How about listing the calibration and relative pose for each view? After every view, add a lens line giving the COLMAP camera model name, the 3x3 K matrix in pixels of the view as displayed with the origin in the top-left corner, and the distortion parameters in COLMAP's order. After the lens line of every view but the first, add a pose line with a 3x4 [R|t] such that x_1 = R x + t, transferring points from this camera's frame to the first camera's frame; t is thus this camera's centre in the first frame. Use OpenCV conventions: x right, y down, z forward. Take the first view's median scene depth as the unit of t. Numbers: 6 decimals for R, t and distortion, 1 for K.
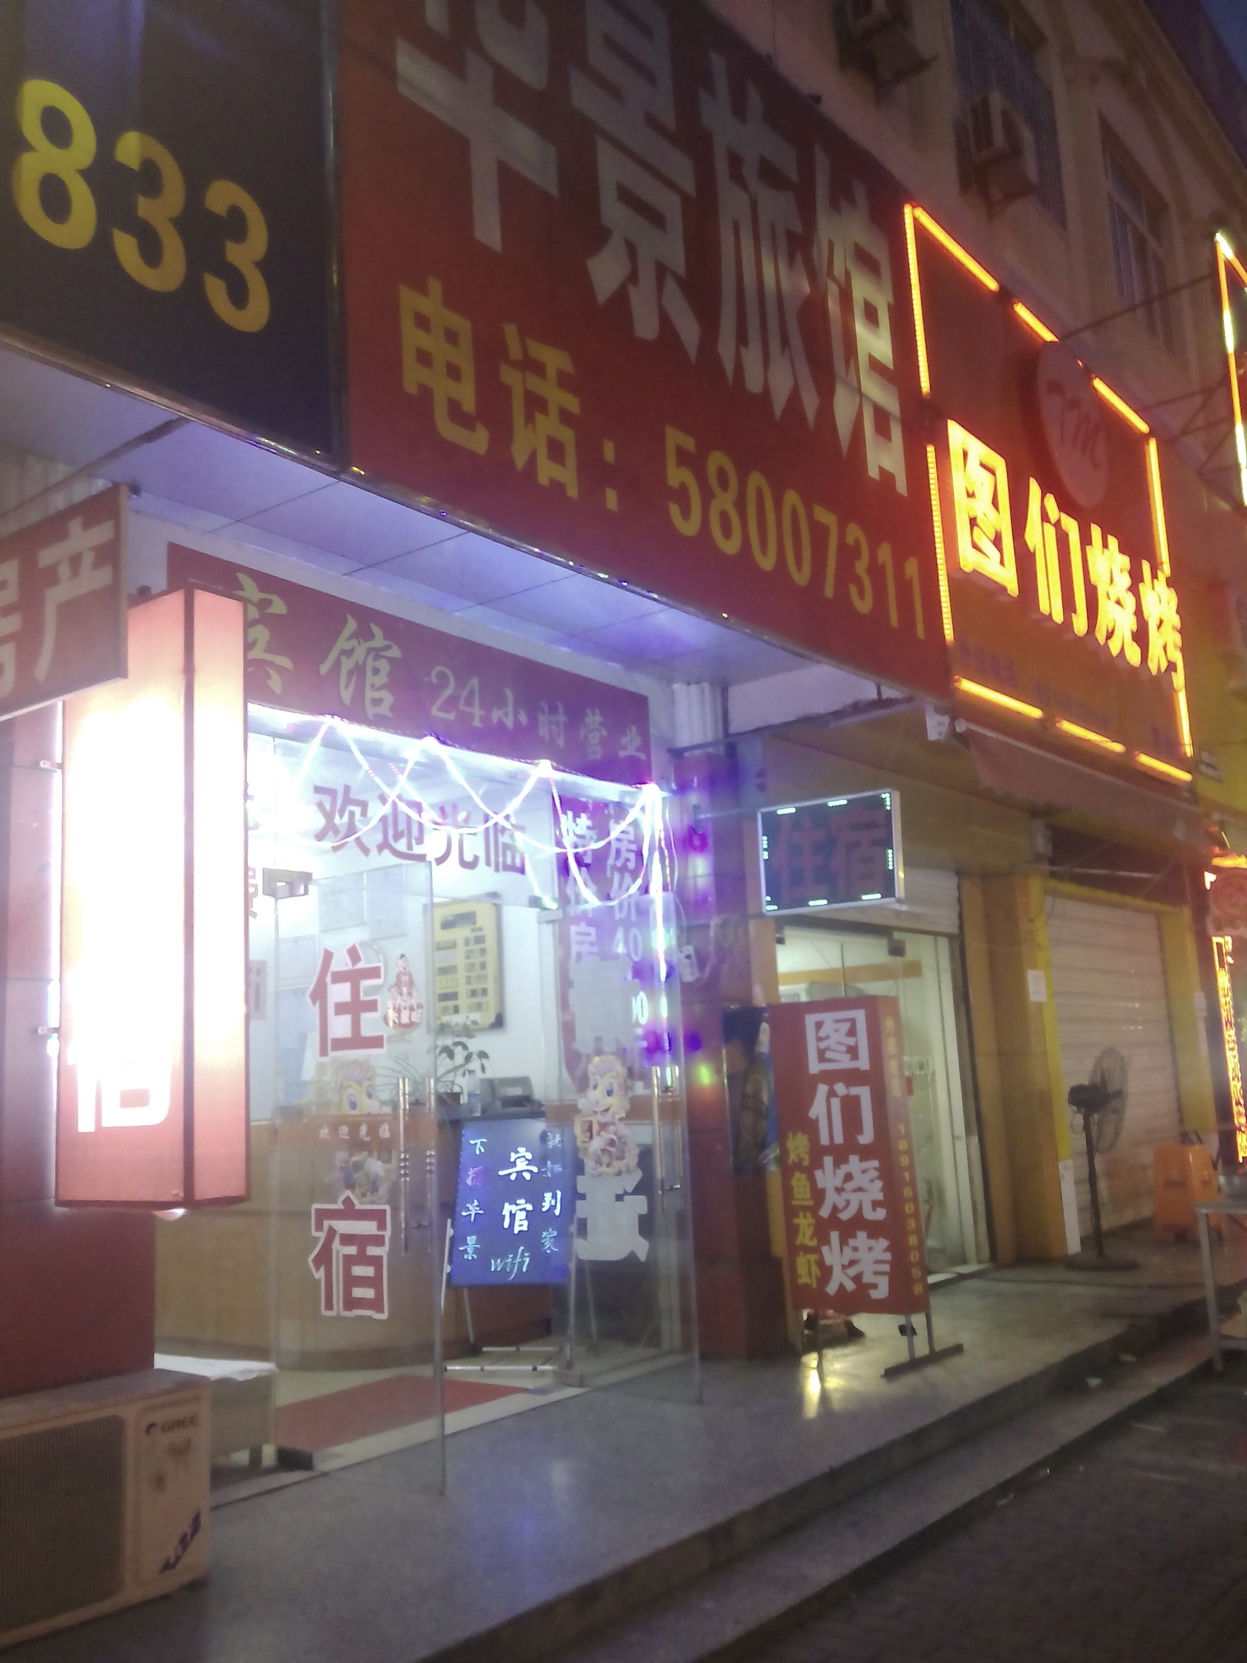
lens RADIAL K [[1442.5, 0, 624.4], [0, 1442.5, 823.8], [0, 0, 1]] dist [0.088464, -0.120498]
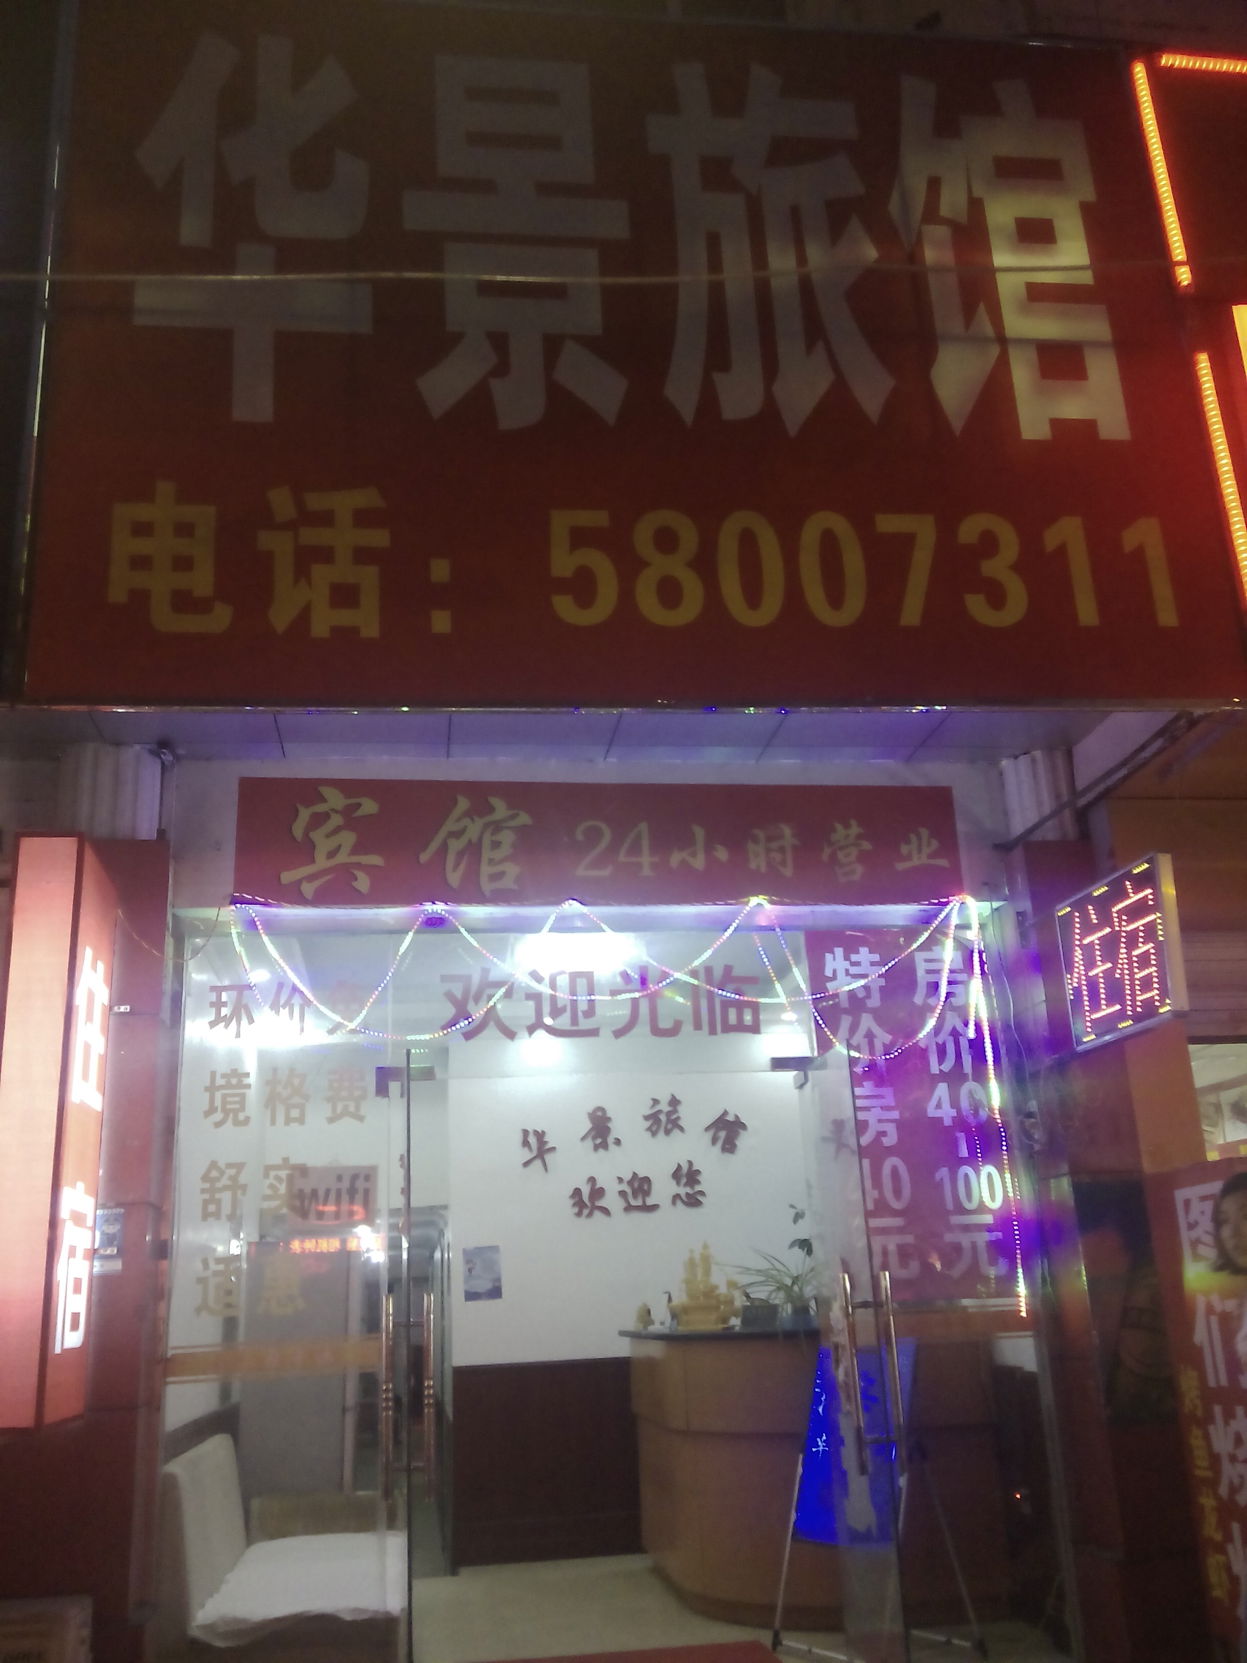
lens RADIAL K [[1442.5, 0, 622.9], [0, 1442.5, 821.3], [0, 0, 1]] dist [0.088464, -0.120498]
pose [[0.710738, -0.207178, -0.672257, 0.525849], [0.135811, 0.978080, -0.157843, 0.040770], [0.690222, 0.020885, 0.723296, 0.363465]]
